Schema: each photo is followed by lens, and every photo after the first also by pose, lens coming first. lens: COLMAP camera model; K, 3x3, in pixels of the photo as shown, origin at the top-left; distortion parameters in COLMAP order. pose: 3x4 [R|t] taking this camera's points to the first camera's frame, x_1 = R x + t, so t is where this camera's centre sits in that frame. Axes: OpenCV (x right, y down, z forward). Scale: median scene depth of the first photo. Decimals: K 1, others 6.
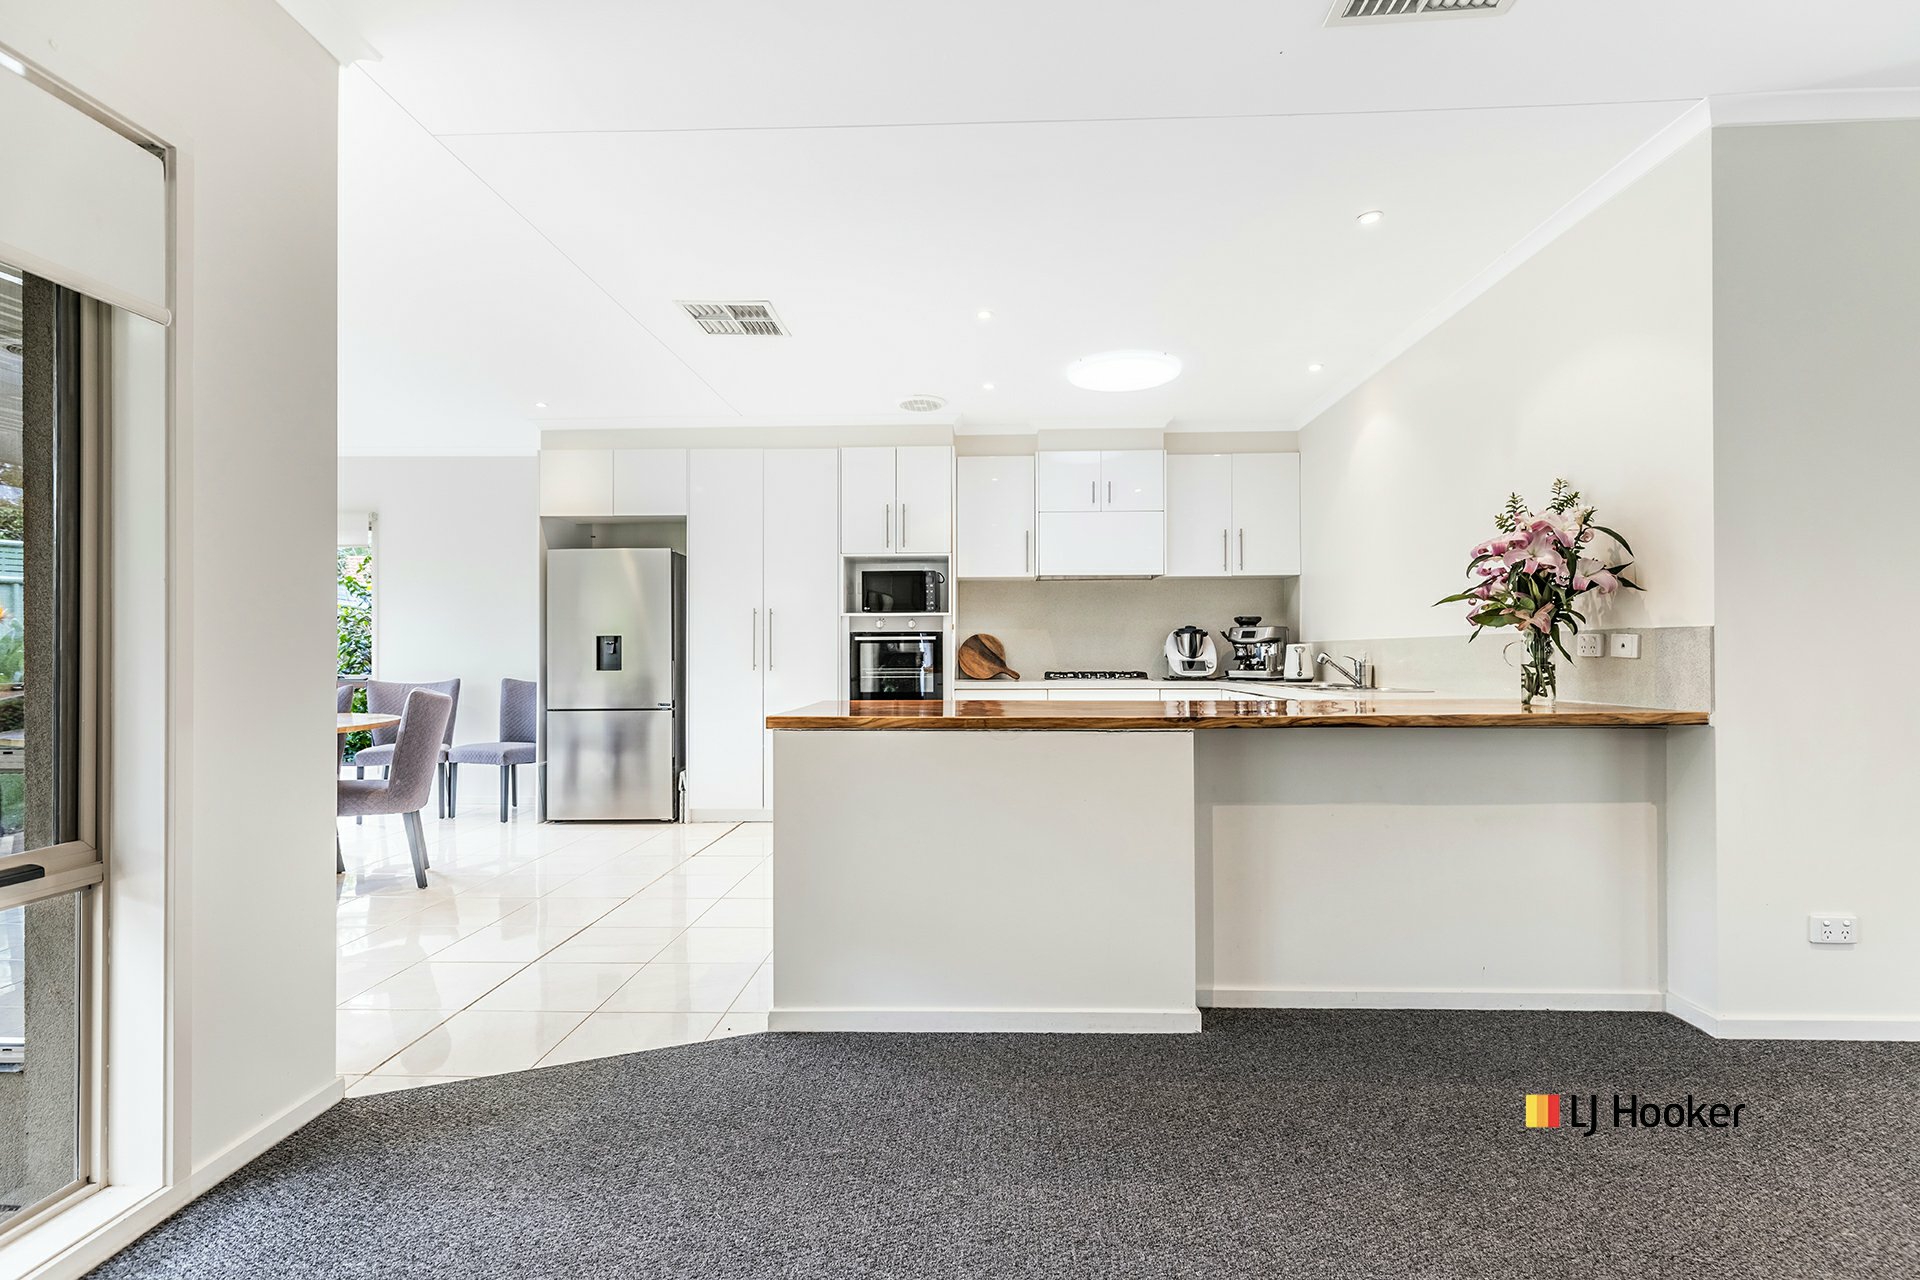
lens RADIAL K [[866.8, 0, 954.6], [0, 866.8, 649.8], [0, 0, 1]] dist [0.000638, 0.000687]
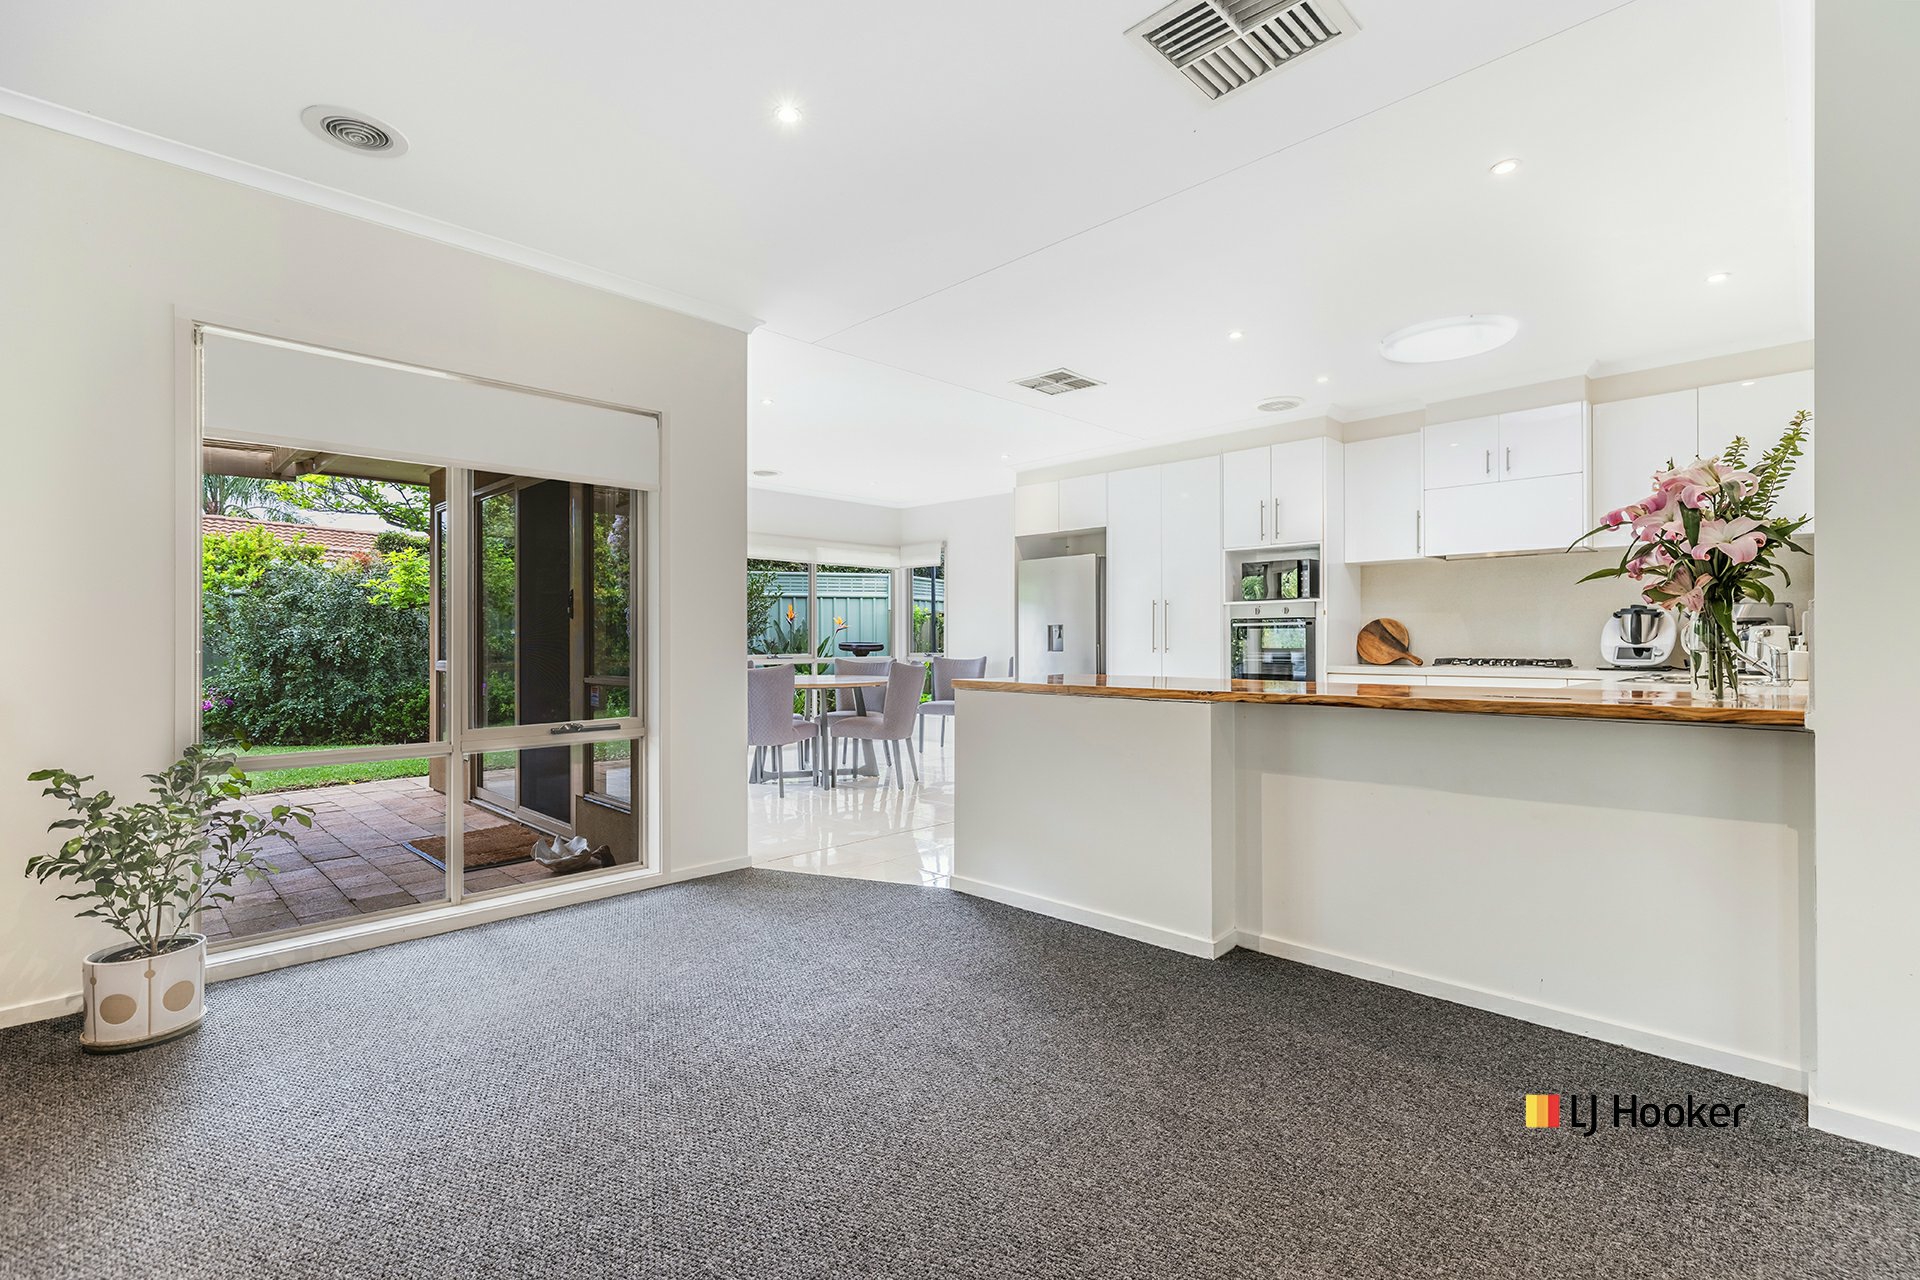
lens RADIAL K [[843.0, 0, 960.0], [0, 843.0, 640.0], [0, 0, 1]] dist [0.000079, 0.000187]
pose [[0.744158, 0.000823, -0.668003, 0.340567], [0.002394, 0.999990, 0.003898, 0.001431], [0.667999, -0.004500, 0.744148, -0.032347]]
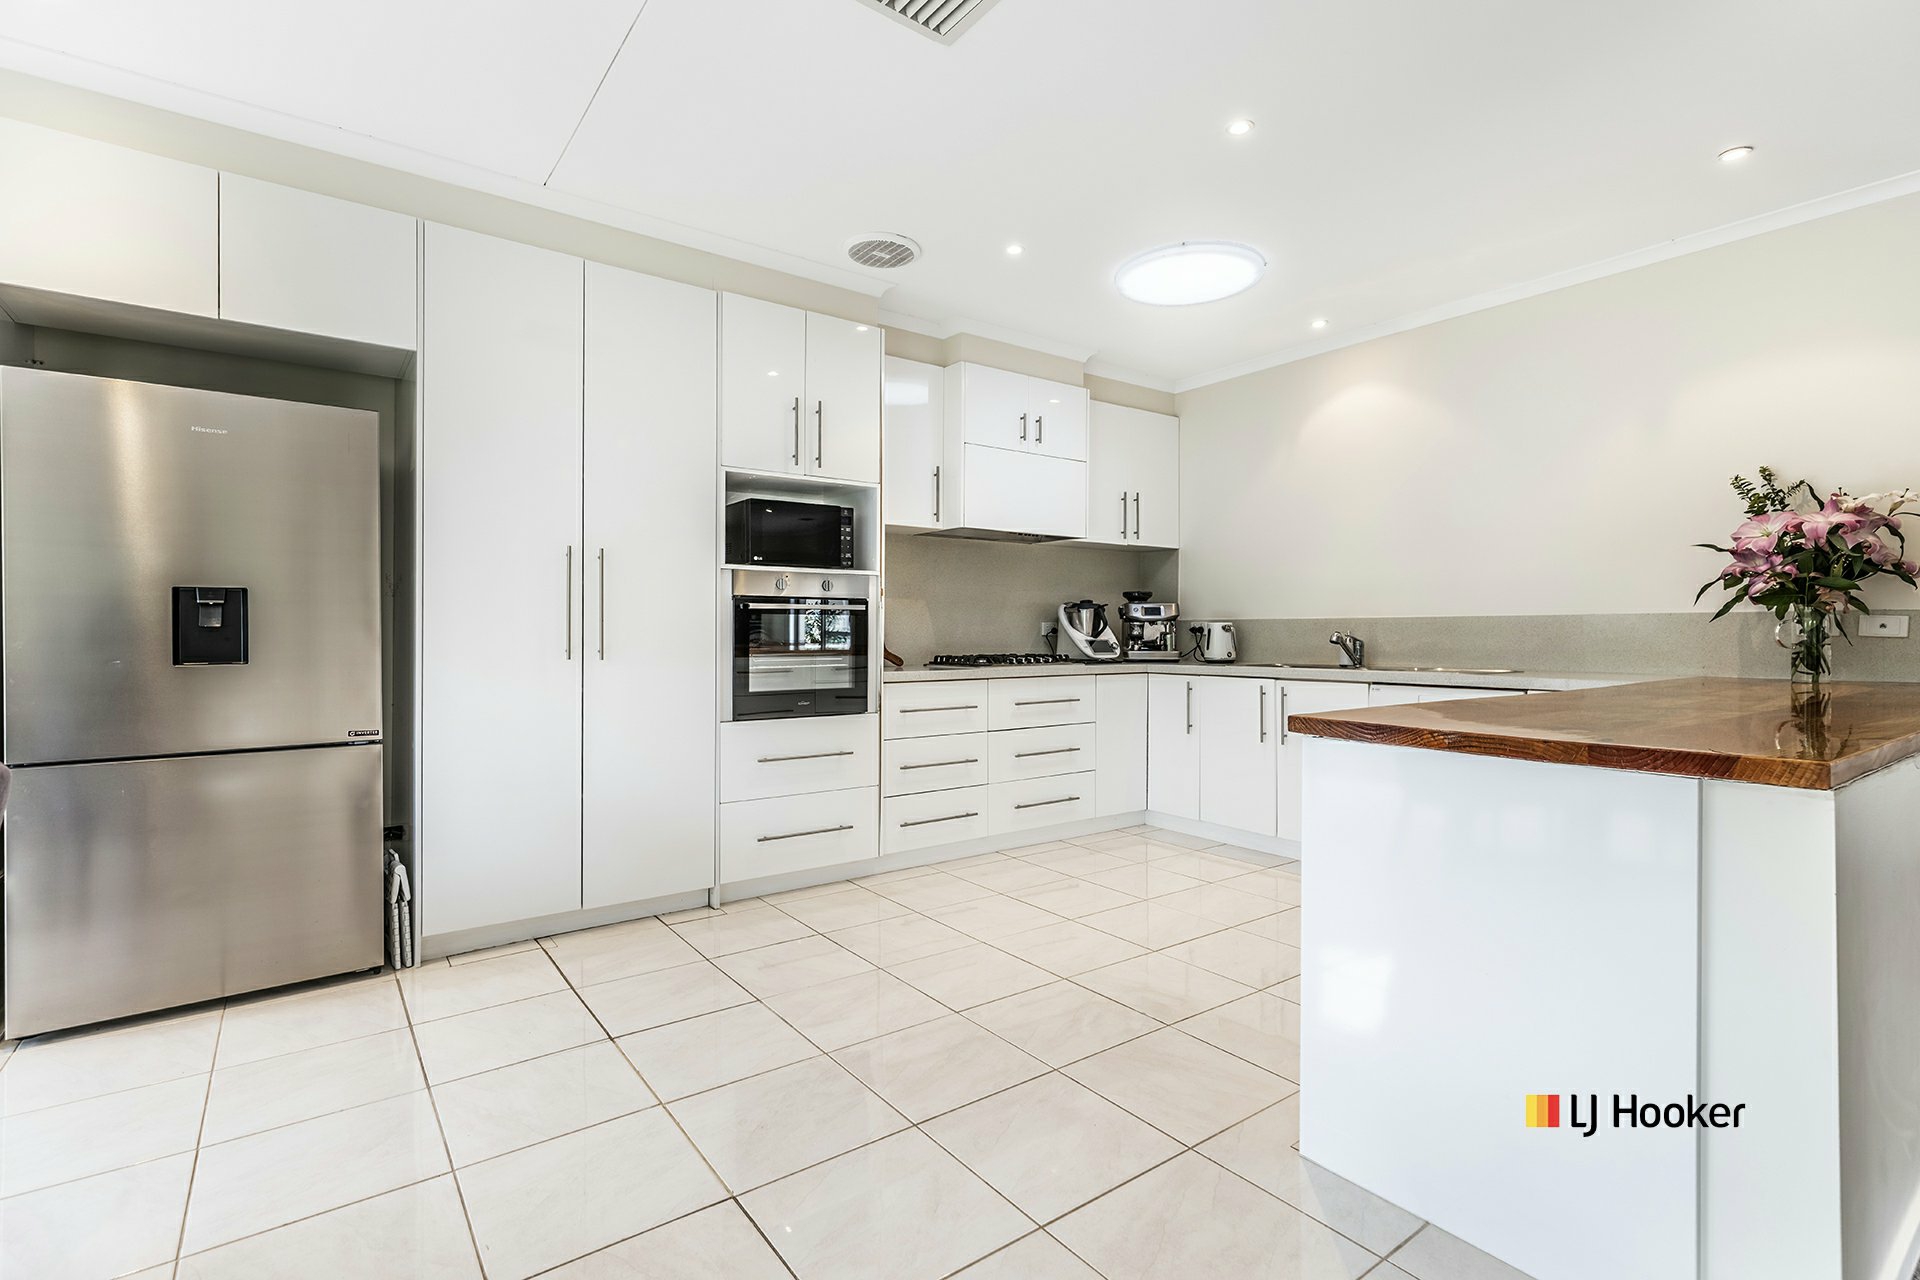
lens RADIAL K [[894.4, 0, 960.0], [0, 894.4, 640.0], [0, 0, 1]] dist [0.002529, 0.000586]
pose [[0.778286, -0.000474, 0.627910, -0.396414], [-0.006328, 0.999943, 0.008598, 0.005099], [-0.627878, -0.010665, 0.778239, 0.403402]]
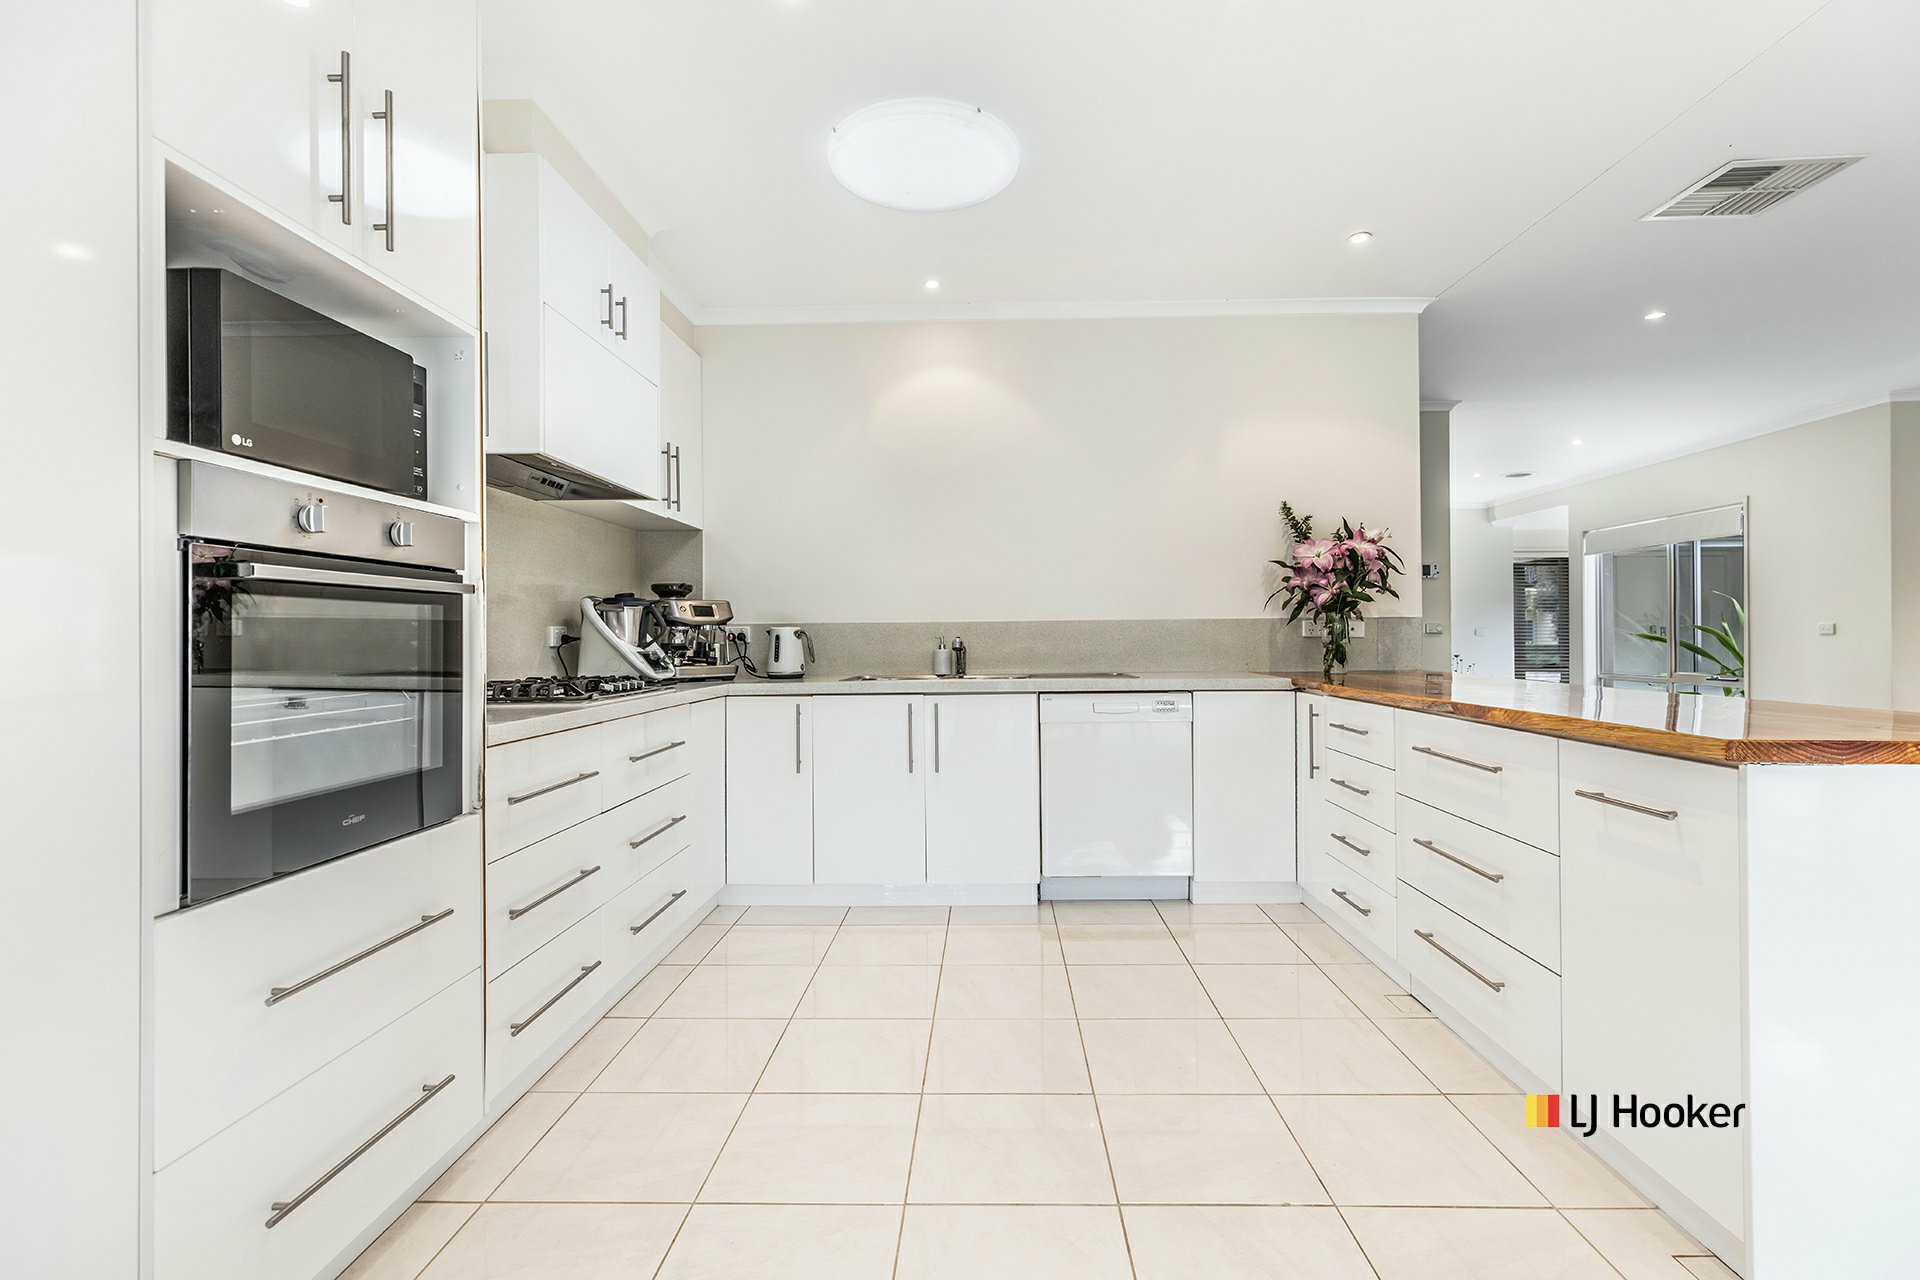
lens RADIAL K [[894.4, 0, 960.0], [0, 894.4, 640.0], [0, 0, 1]] dist [0.002529, 0.000586]
pose [[-0.020189, 0.003027, 0.999792, -0.341674], [0.006490, 0.999975, -0.002896, 0.006901], [-0.999775, 0.006430, -0.020208, 0.817116]]
